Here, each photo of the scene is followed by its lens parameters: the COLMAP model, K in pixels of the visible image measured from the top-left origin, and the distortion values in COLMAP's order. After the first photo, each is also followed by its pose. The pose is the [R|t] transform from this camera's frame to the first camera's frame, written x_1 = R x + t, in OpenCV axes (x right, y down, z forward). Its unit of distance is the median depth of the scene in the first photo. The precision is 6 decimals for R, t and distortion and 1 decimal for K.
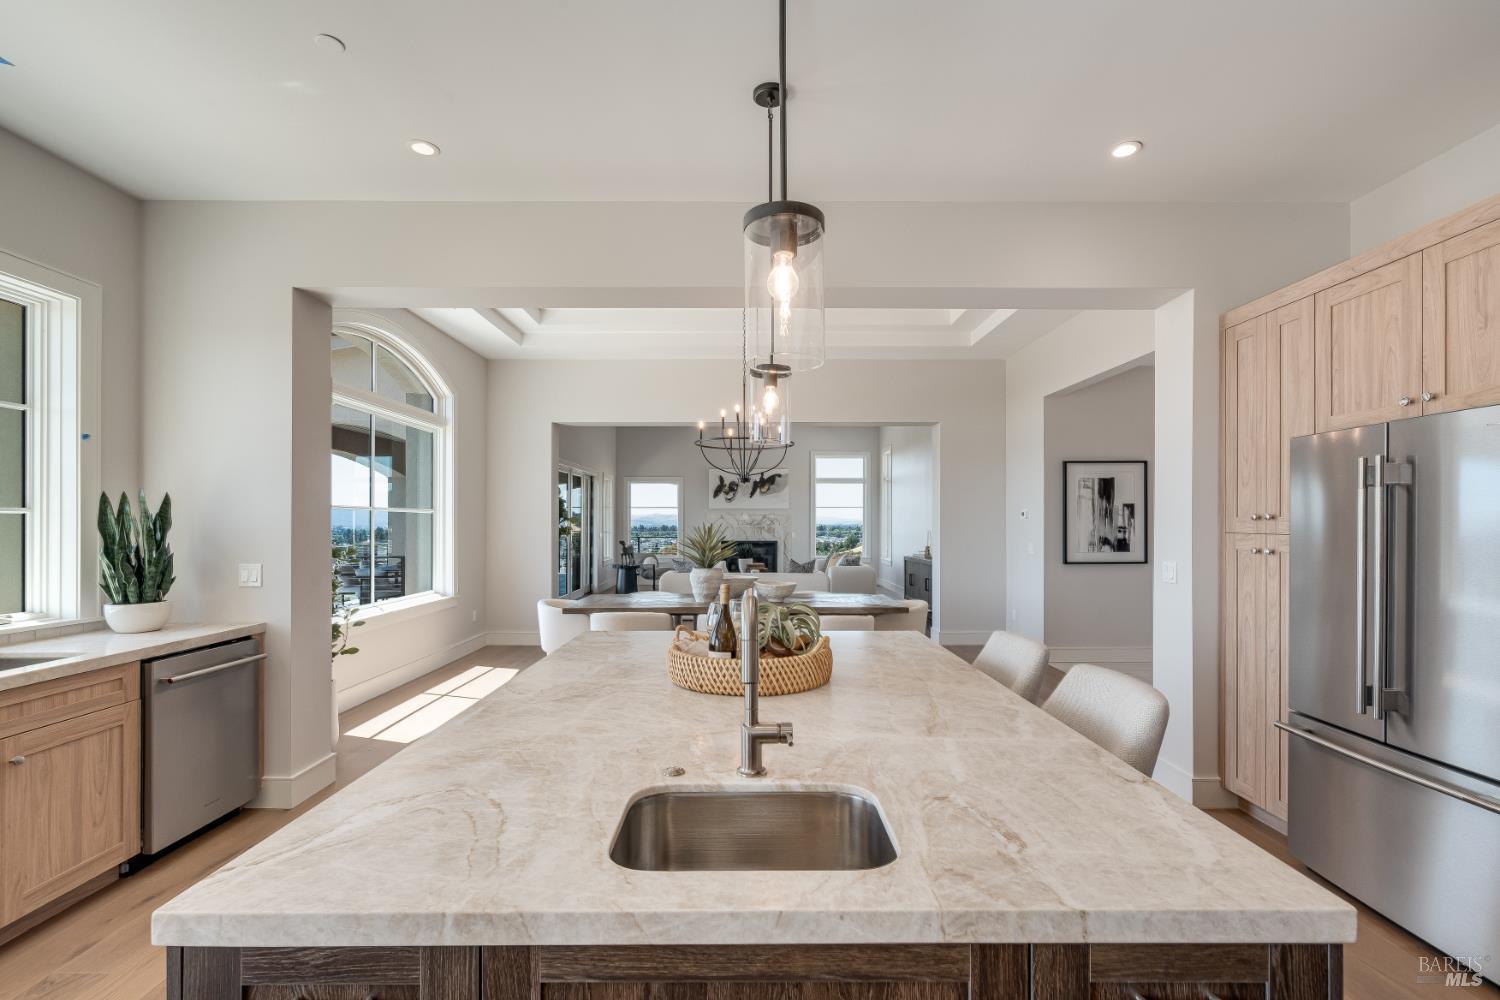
lens RADIAL K [[559.6, 0, 751.3], [0, 559.6, 519.5], [0, 0, 1]] dist [-0.000930, -0.000076]
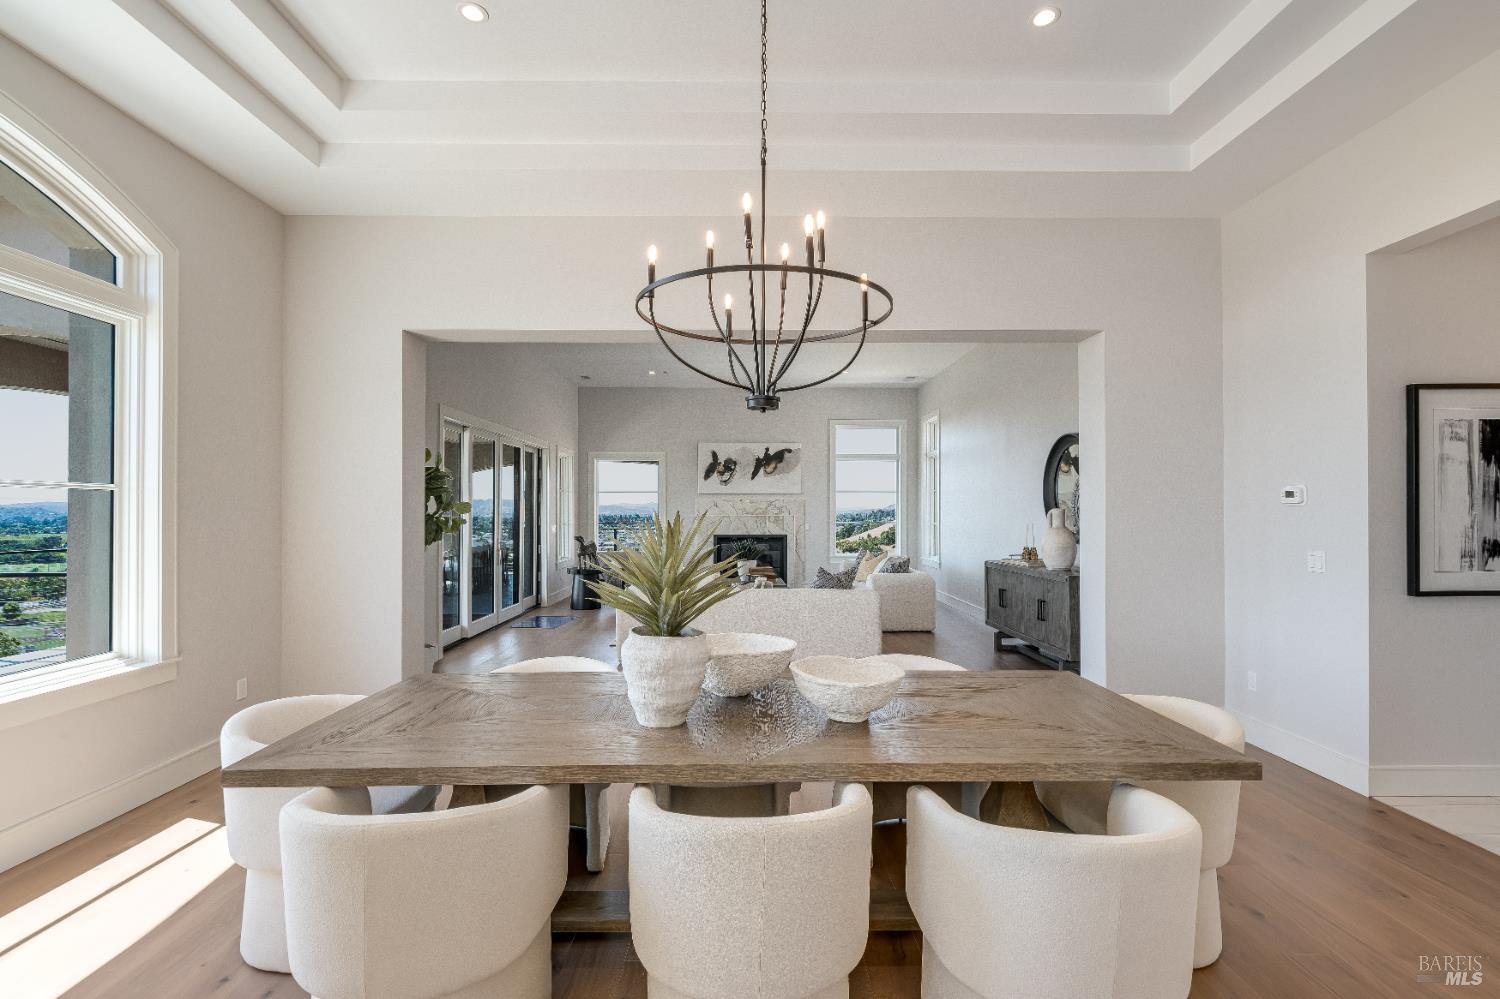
lens RADIAL K [[559.6, 0, 751.3], [0, 559.6, 519.0], [0, 0, 1]] dist [-0.000930, -0.000076]
pose [[0.999964, -0.001271, 0.008382, -0.010946], [0.001110, 0.999816, 0.019127, 0.001480], [-0.008404, -0.019117, 0.999782, 0.266741]]
